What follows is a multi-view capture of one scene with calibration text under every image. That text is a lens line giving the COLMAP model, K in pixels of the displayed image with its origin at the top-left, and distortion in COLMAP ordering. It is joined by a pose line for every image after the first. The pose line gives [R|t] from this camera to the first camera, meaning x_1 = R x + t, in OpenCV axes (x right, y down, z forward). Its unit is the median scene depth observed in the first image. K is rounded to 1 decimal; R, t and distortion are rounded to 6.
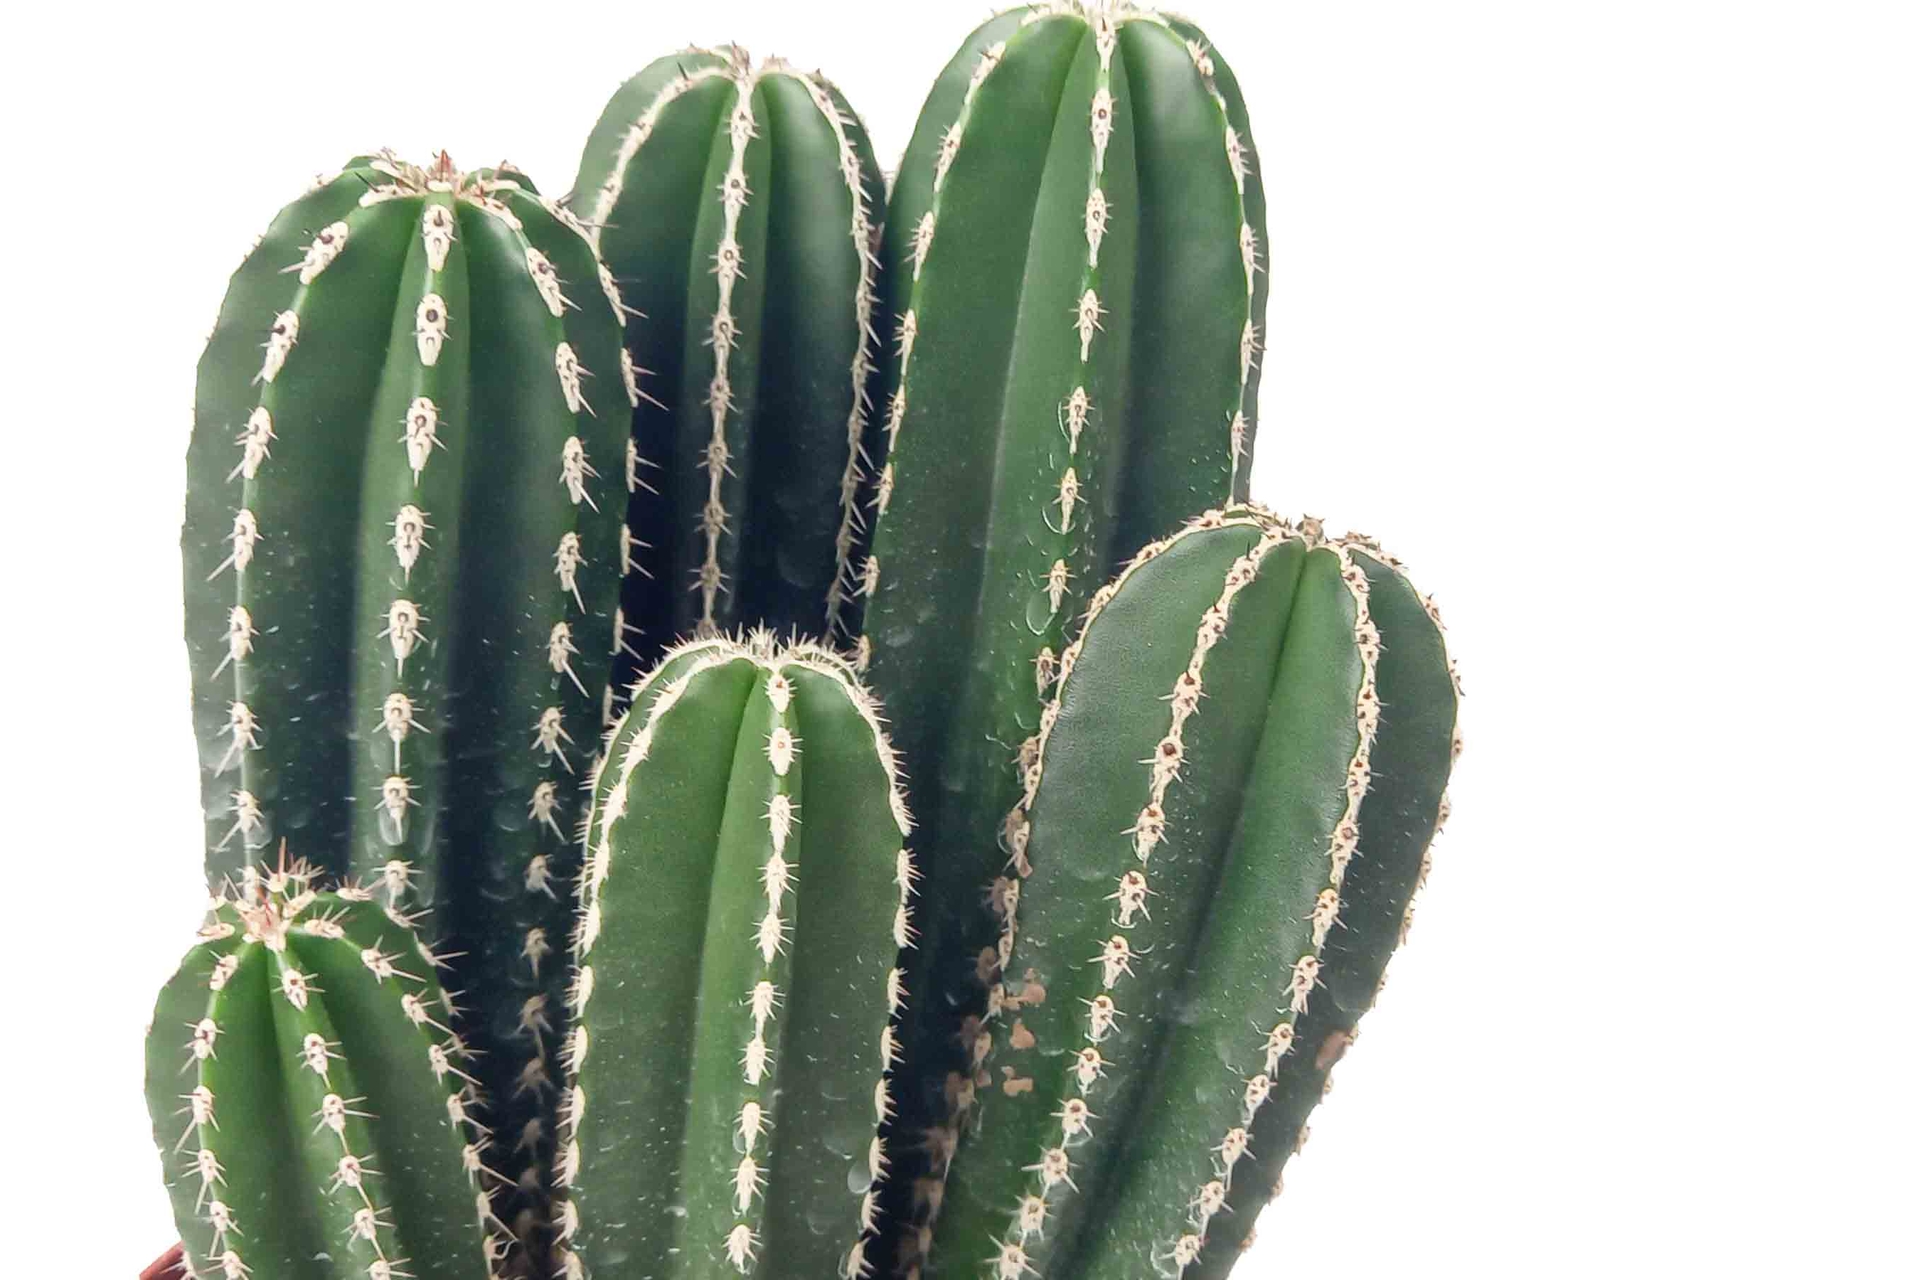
lens RADIAL K [[2266.0, 0, 933.4], [0, 2266.0, 619.2], [0, 0, 1]] dist [0.024605, 0.000000]
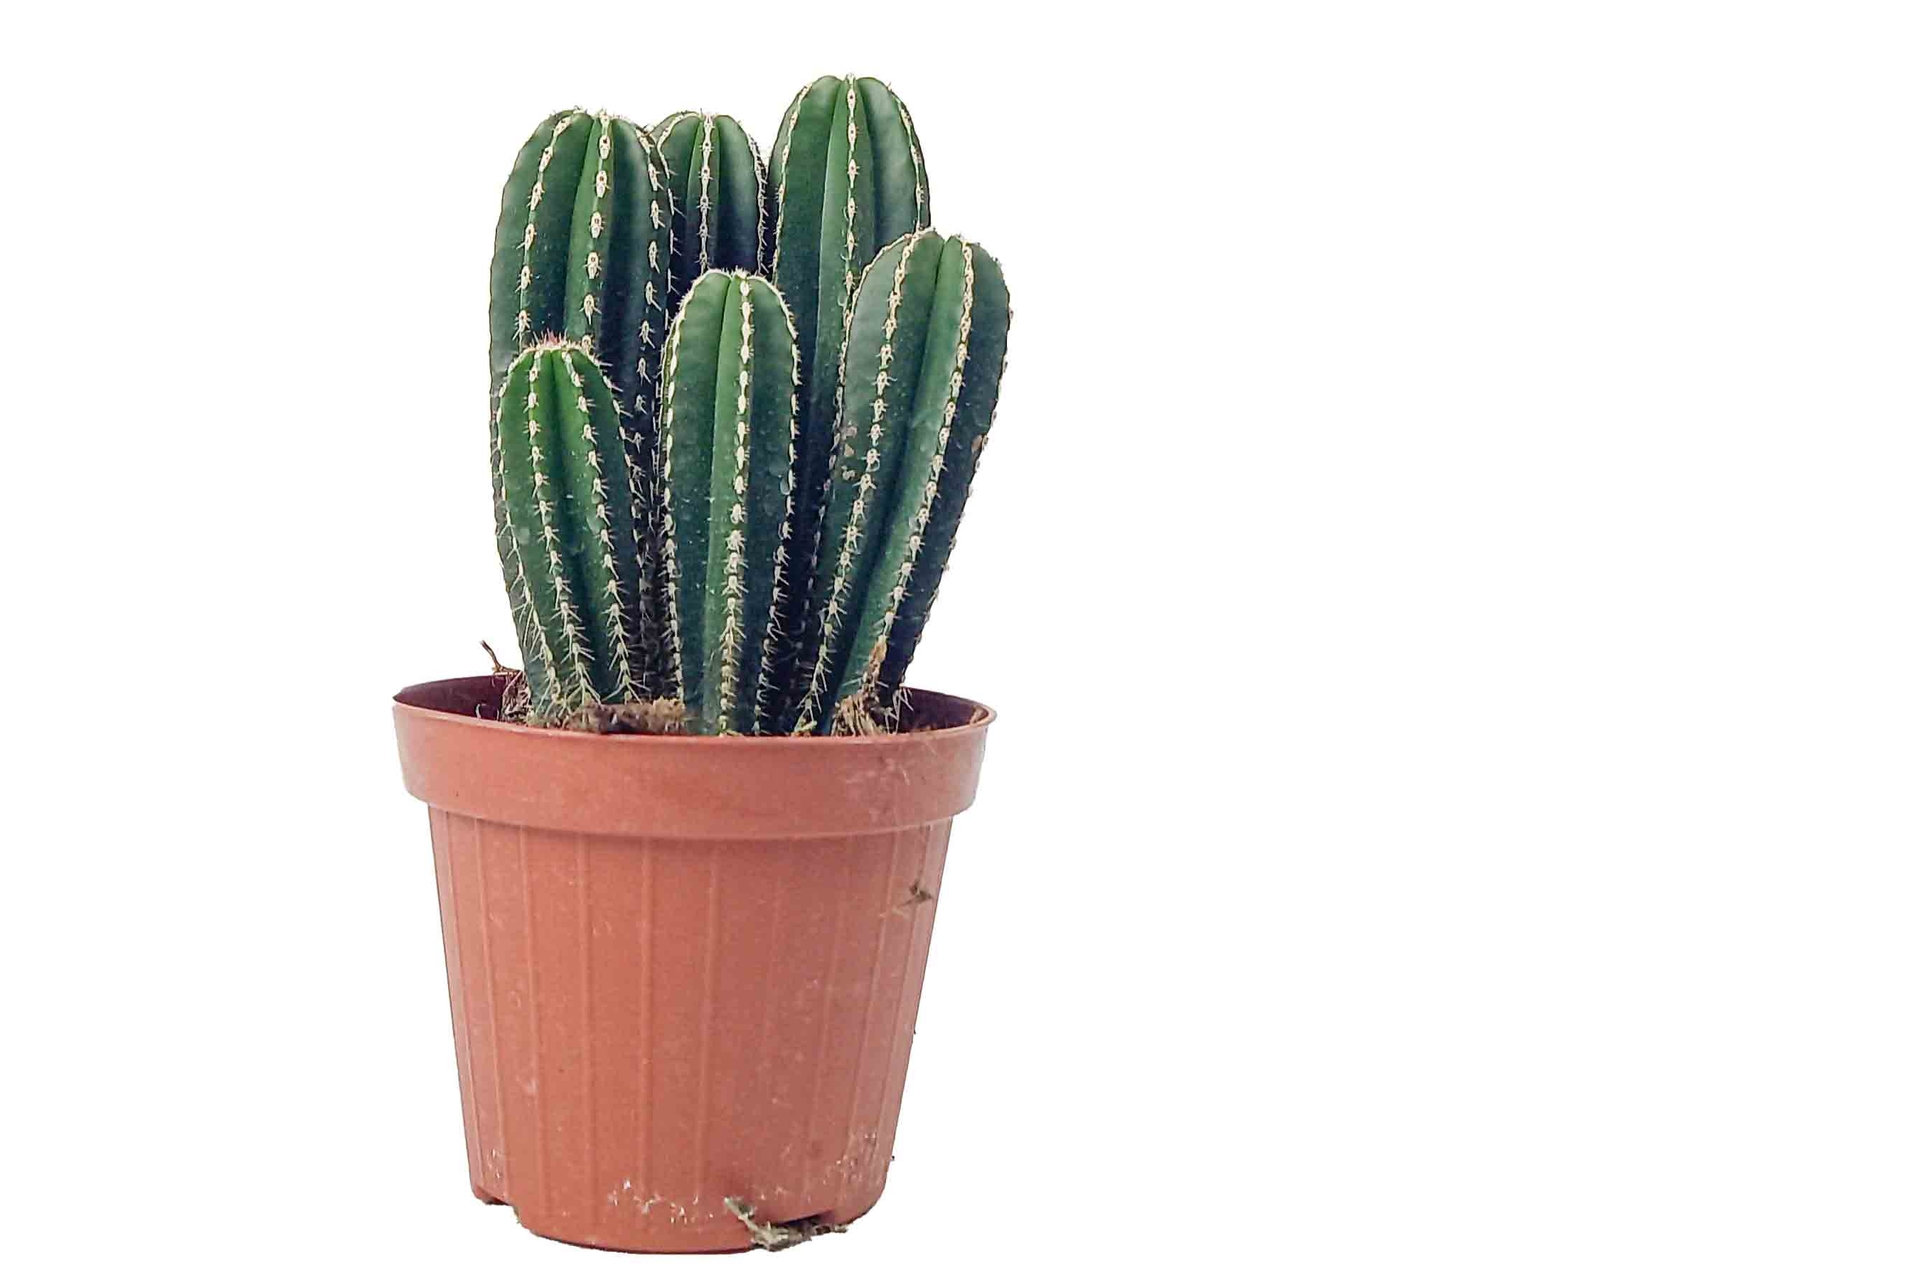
lens RADIAL K [[2266.0, 0, 982.1], [0, 2266.0, 632.0], [0, 0, 1]] dist [0.024605, 0.000000]
pose [[0.991943, -0.061284, 0.110872, -0.102393], [0.094076, 0.942492, -0.320716, 1.195949], [-0.084842, 0.328562, 0.940664, -1.246079]]
